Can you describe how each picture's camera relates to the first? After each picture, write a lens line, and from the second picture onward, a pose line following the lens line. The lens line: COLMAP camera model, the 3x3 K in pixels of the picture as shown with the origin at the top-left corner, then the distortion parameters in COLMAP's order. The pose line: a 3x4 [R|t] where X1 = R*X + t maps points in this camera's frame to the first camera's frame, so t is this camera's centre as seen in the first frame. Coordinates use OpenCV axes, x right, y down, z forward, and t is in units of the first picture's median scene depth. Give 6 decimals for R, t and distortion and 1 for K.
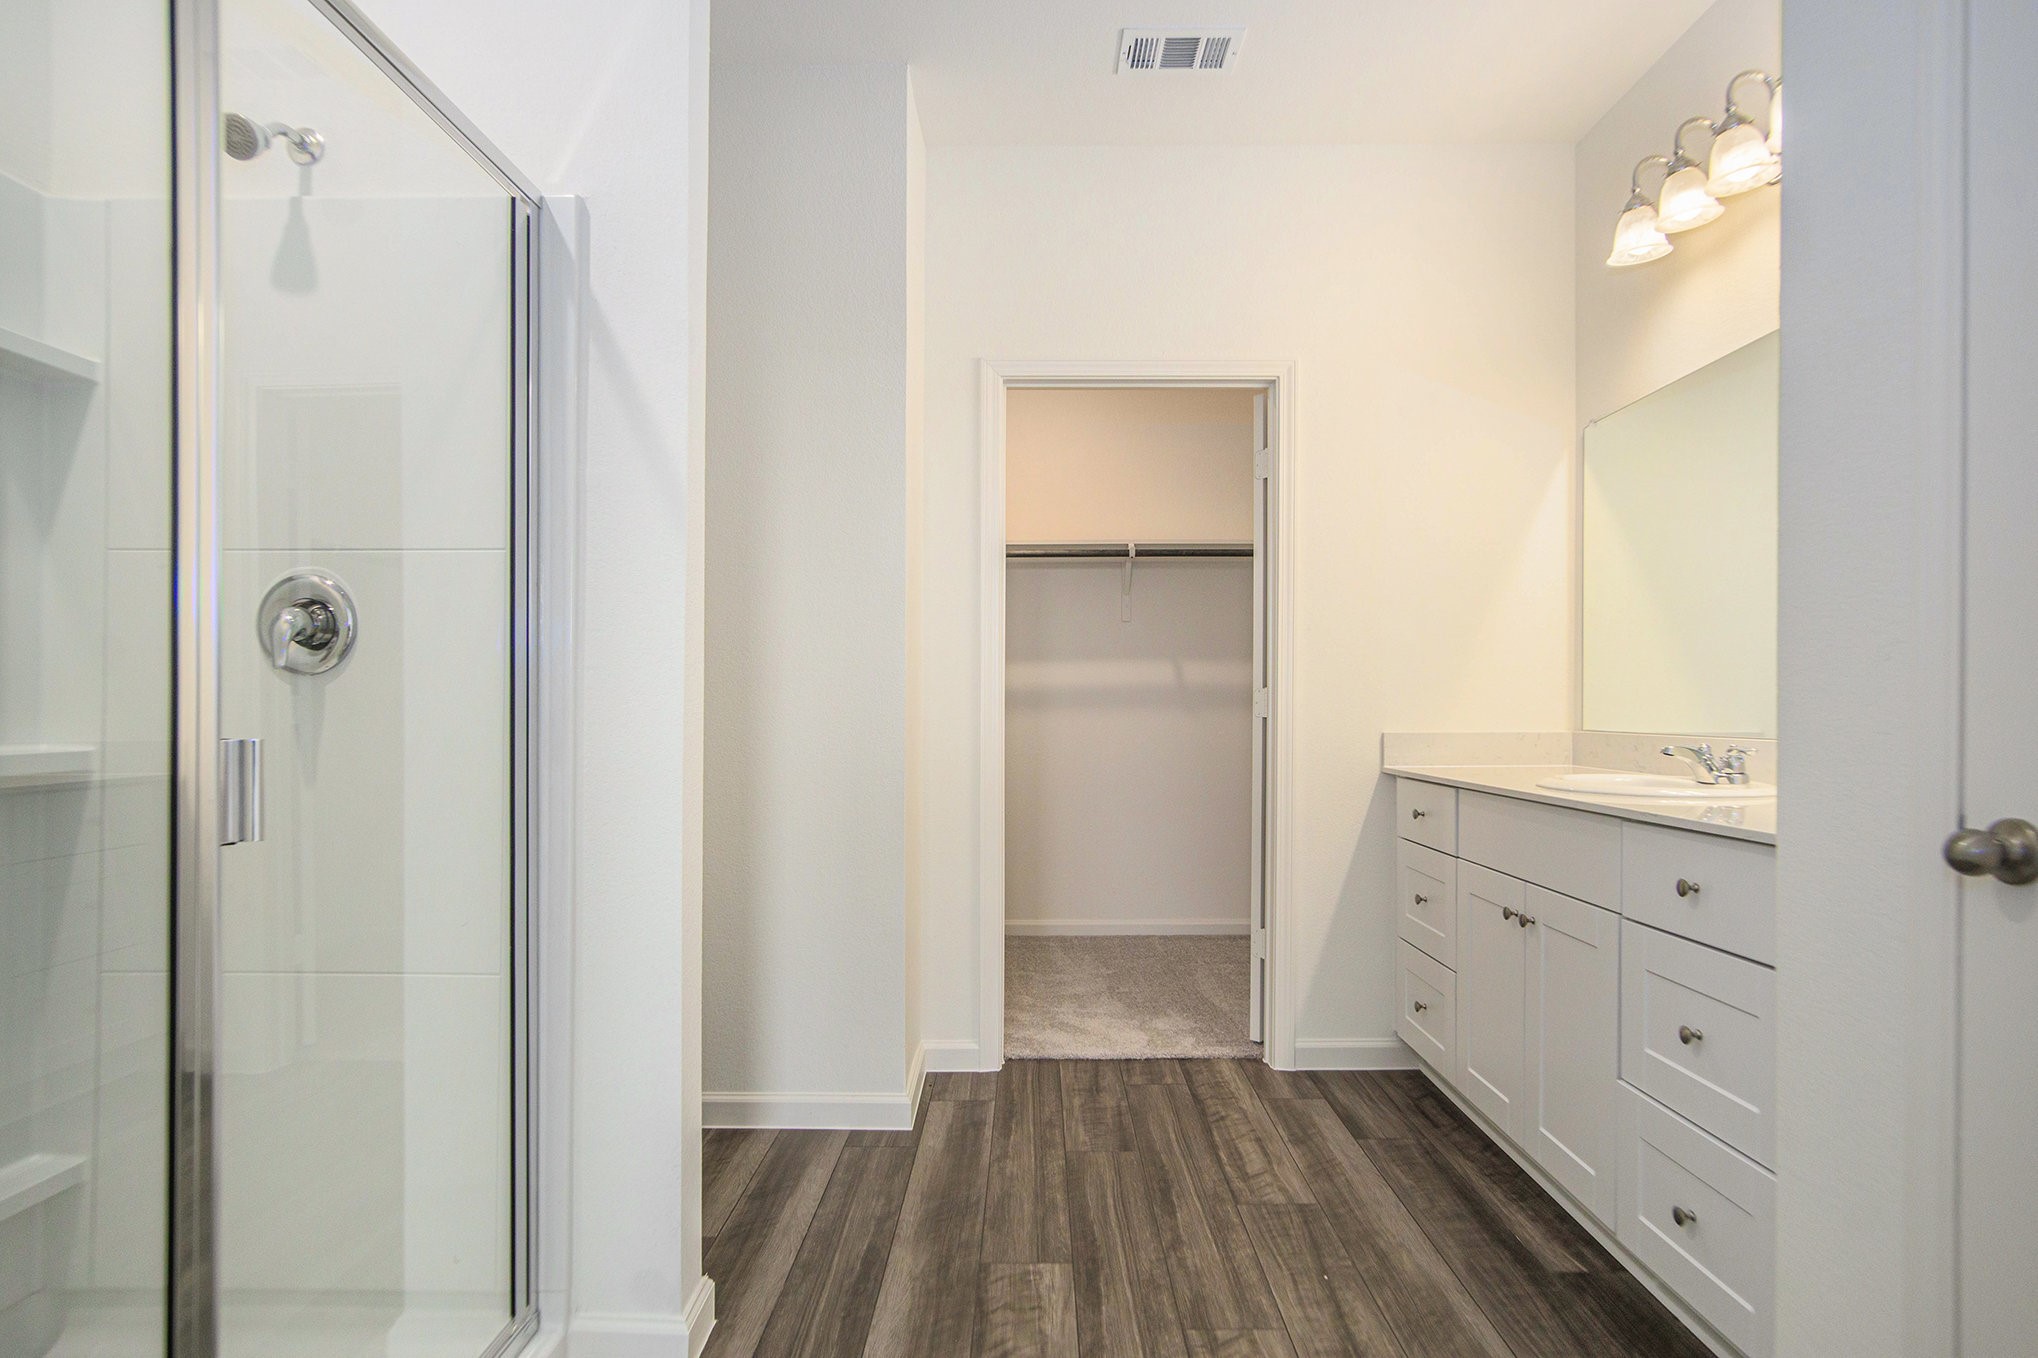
lens RADIAL K [[1071.2, 0, 1018.2], [0, 1071.2, 693.3], [0, 0, 1]] dist [-0.025681, 0.002050]
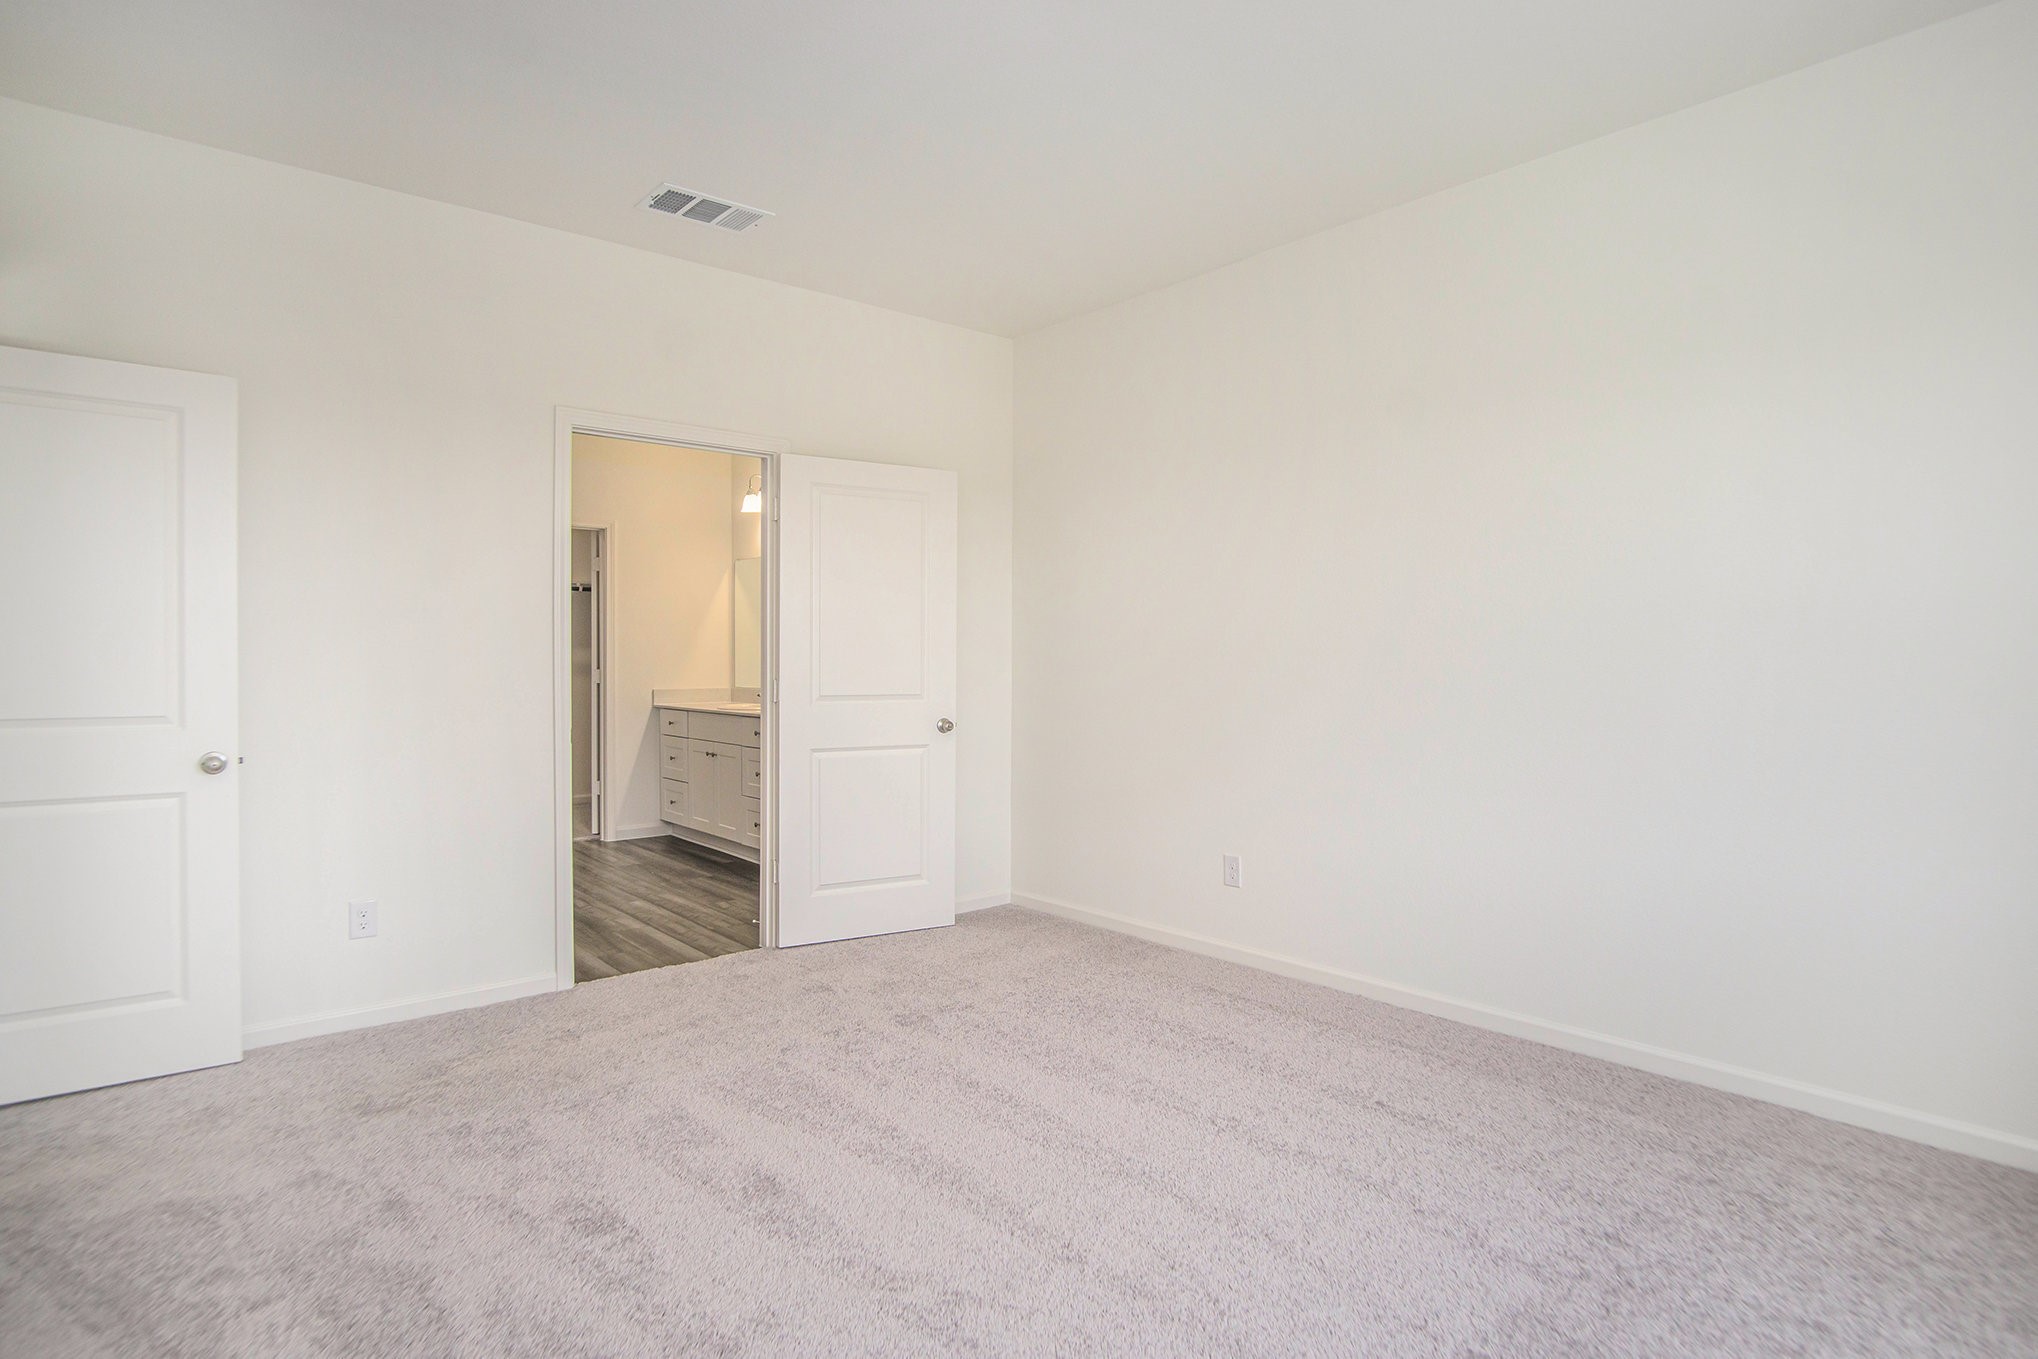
lens RADIAL K [[1071.2, 0, 1015.8], [0, 1071.2, 681.1], [0, 0, 1]] dist [-0.025681, 0.002050]
pose [[0.740314, -0.006608, 0.672228, -0.620890], [0.001173, 0.999963, 0.008539, 0.001371], [-0.672260, -0.005533, 0.740295, -1.212008]]
